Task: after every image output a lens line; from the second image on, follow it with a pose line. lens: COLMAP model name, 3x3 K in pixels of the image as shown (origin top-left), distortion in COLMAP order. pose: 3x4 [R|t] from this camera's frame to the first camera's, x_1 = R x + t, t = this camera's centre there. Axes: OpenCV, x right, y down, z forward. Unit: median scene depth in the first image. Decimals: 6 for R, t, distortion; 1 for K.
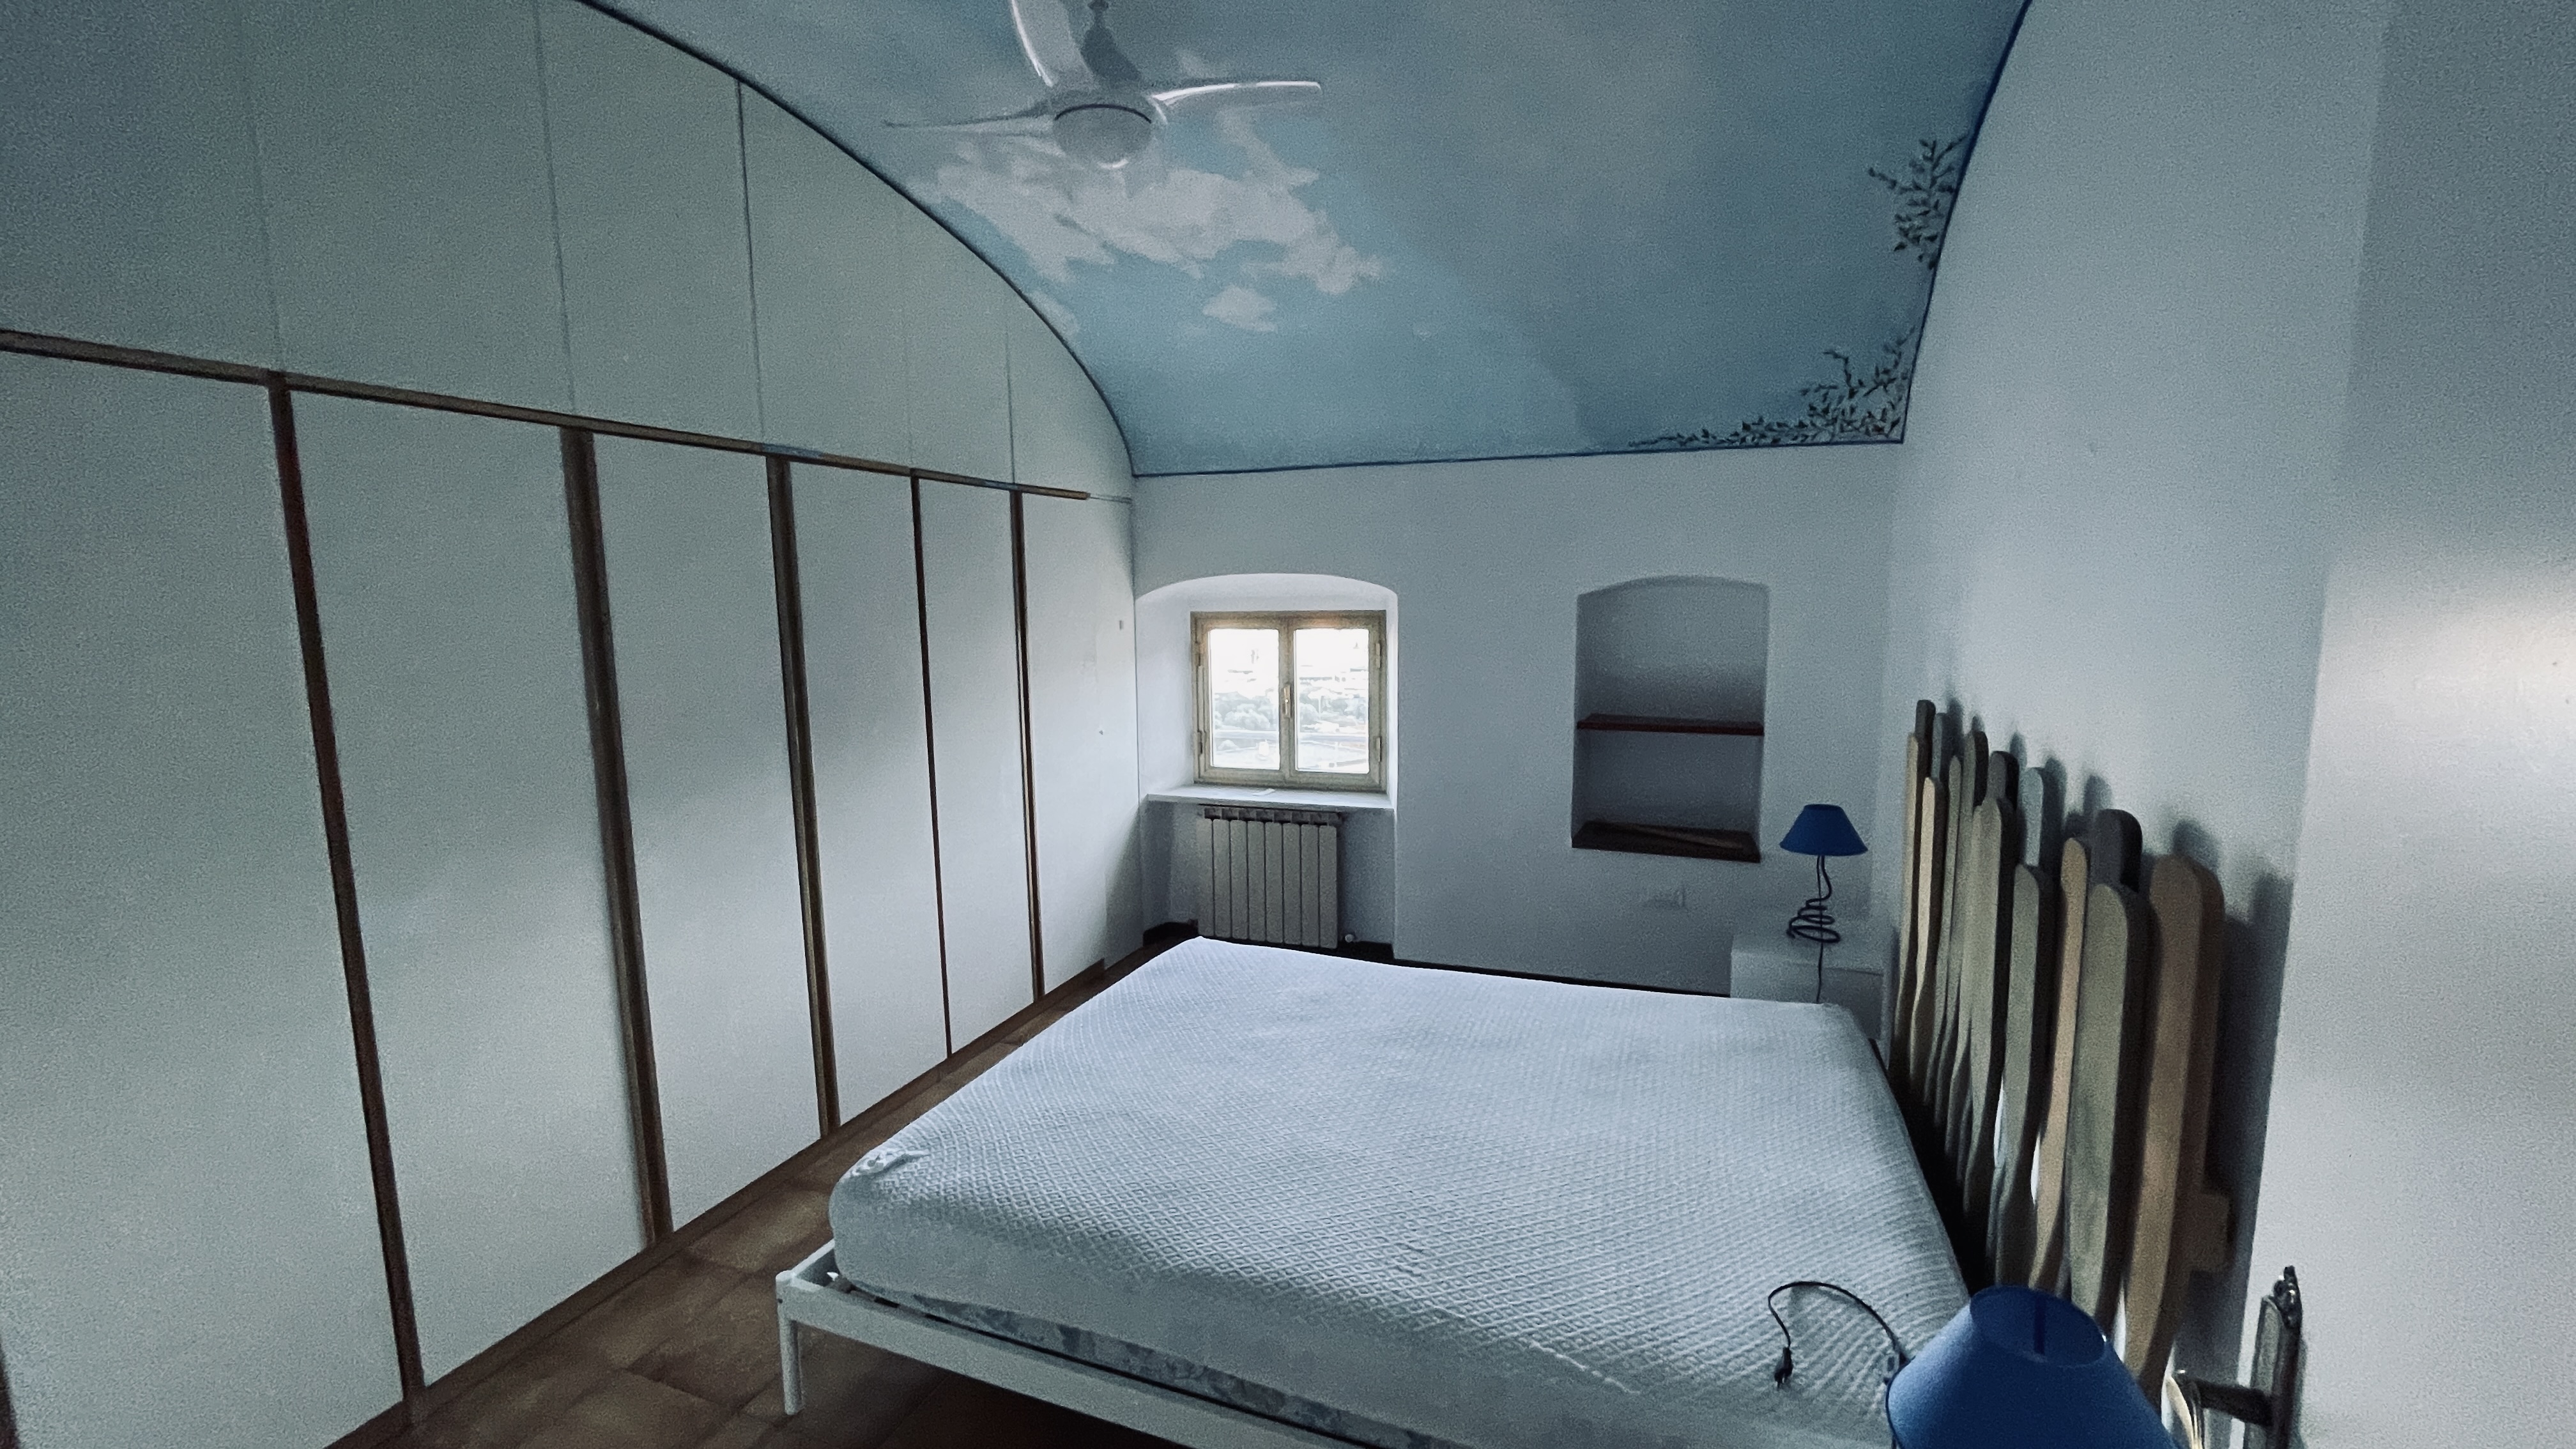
lens RADIAL K [[1056.4, 0, 1288.0], [0, 1056.4, 724.5], [0, 0, 1]] dist [0.000560, 0.000005]
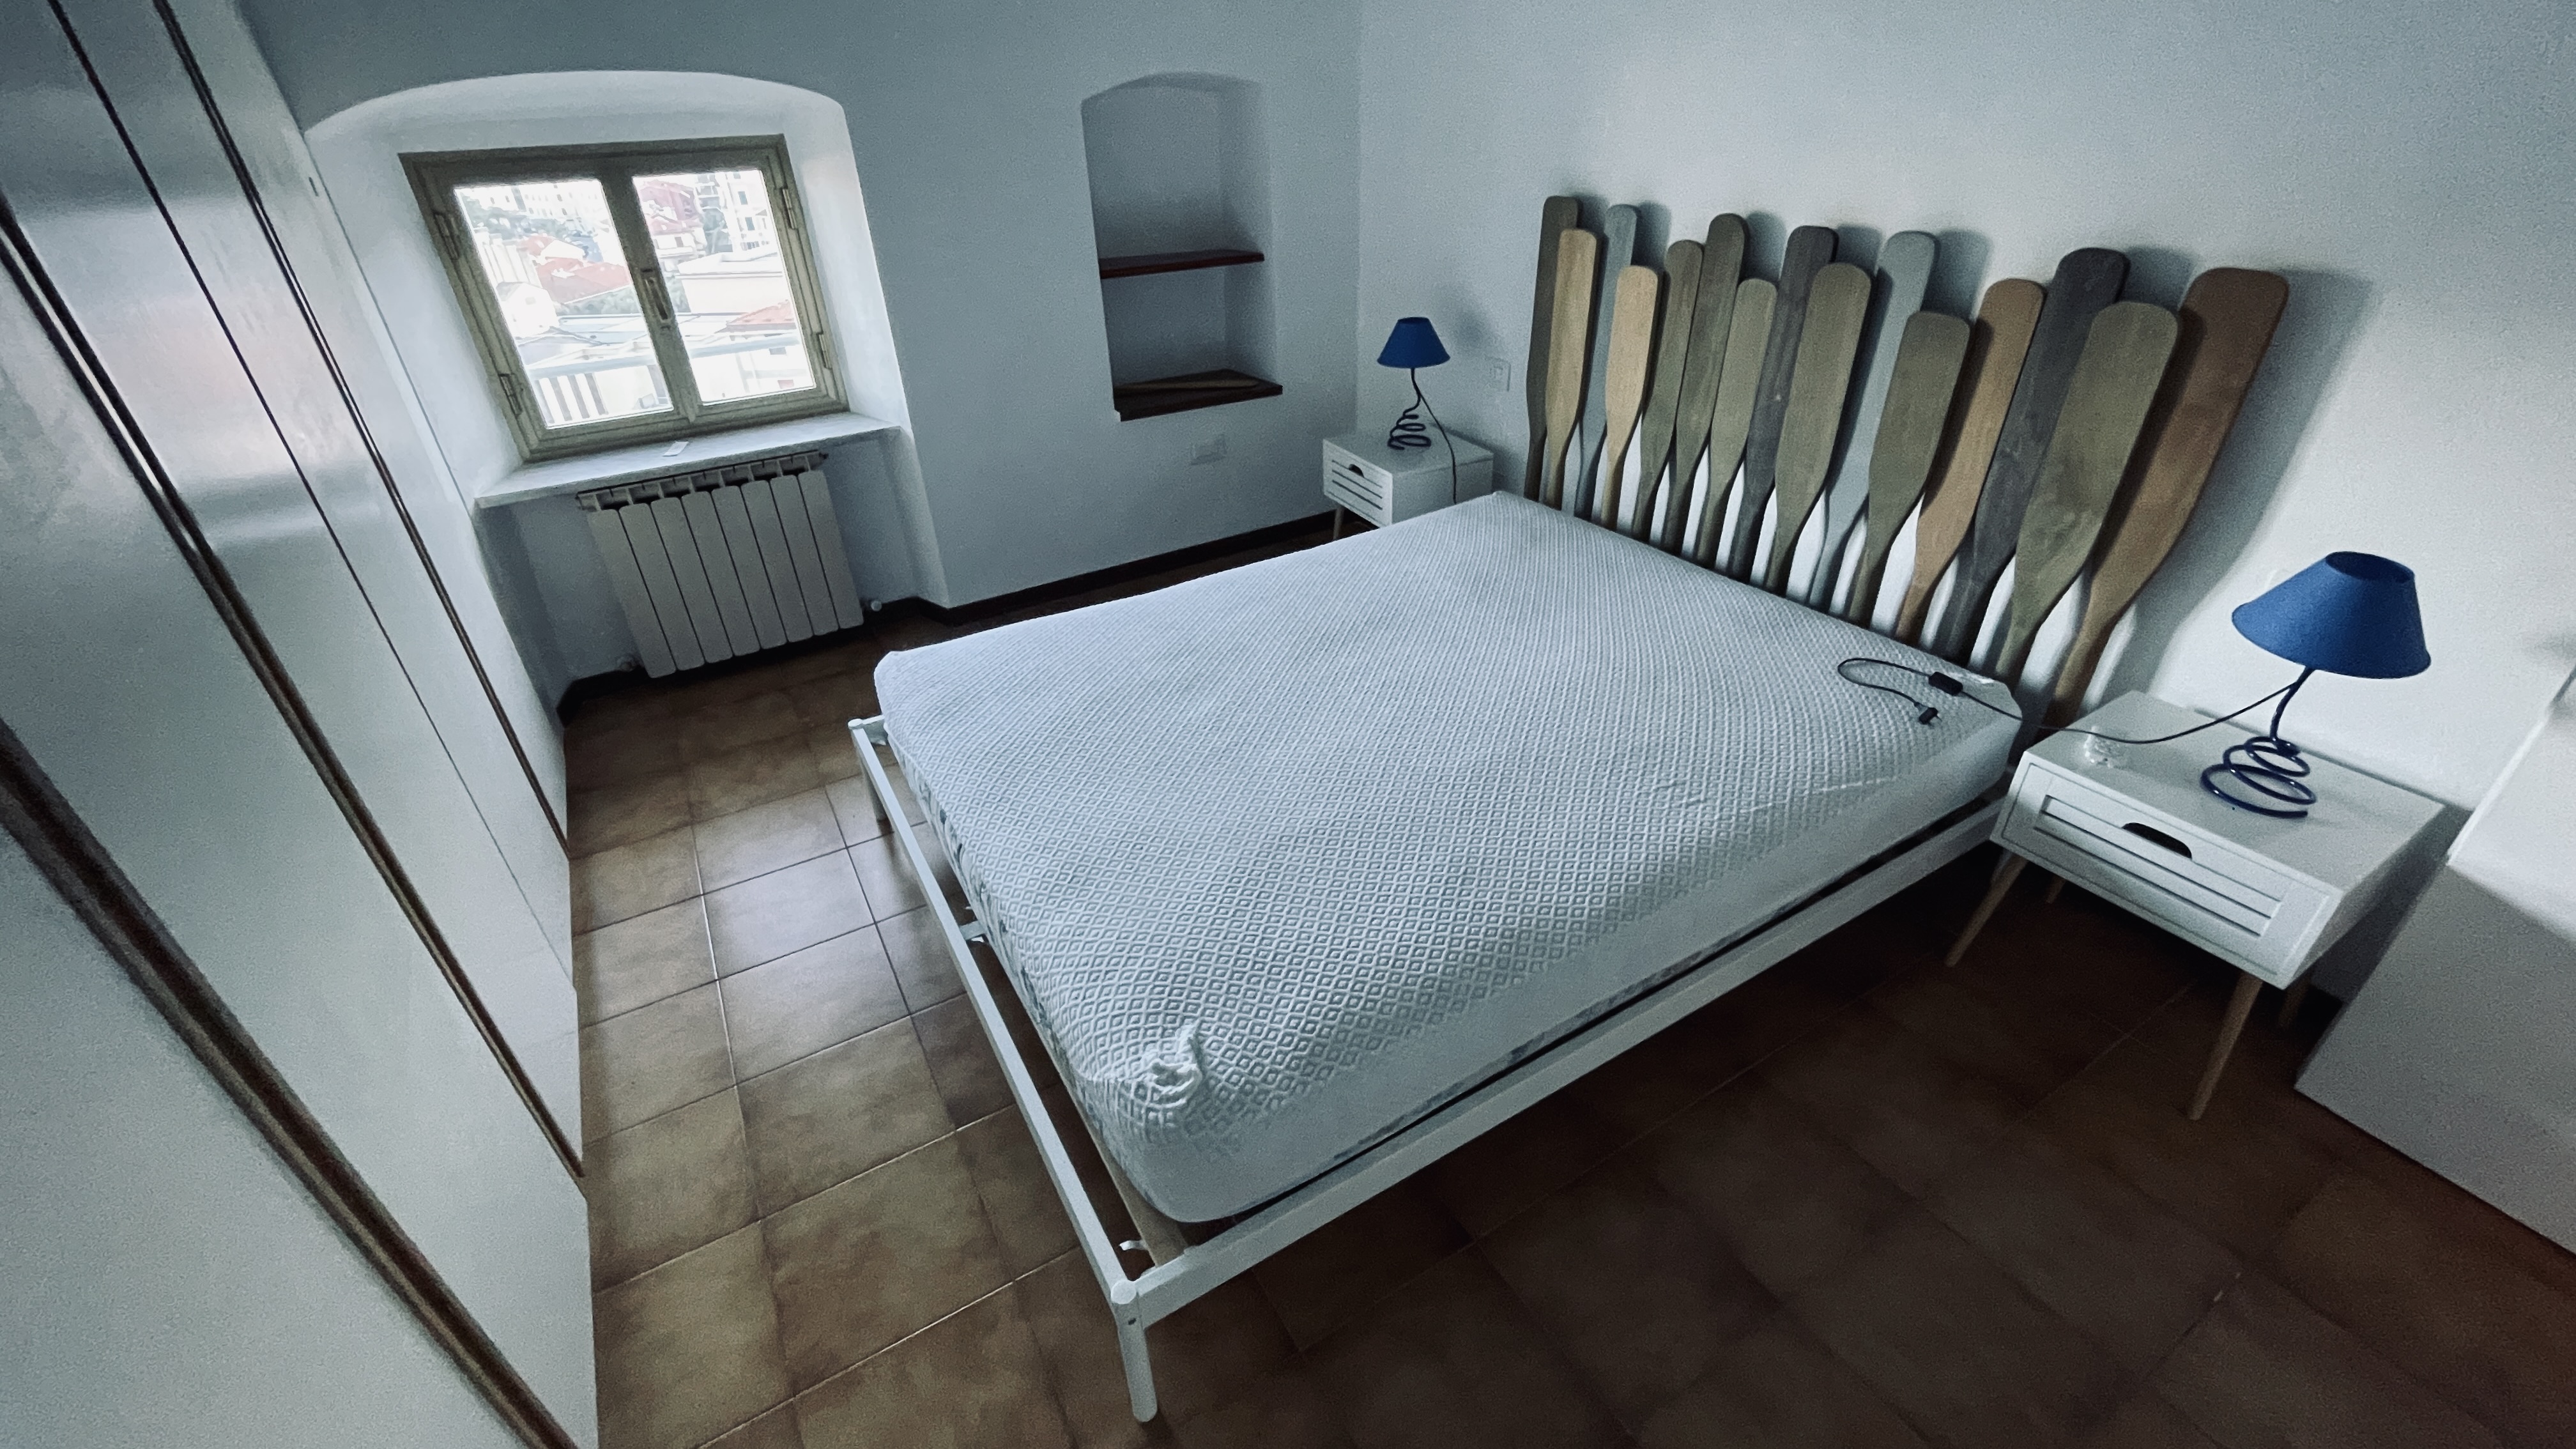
lens RADIAL K [[1056.4, 0, 1288.0], [0, 1056.4, 724.5], [0, 0, 1]] dist [0.000560, 0.000005]
pose [[0.617646, -0.415354, 0.667829, -0.325667], [0.122512, 0.889610, 0.439984, -0.030418], [-0.776856, -0.189937, 0.600349, 0.272710]]
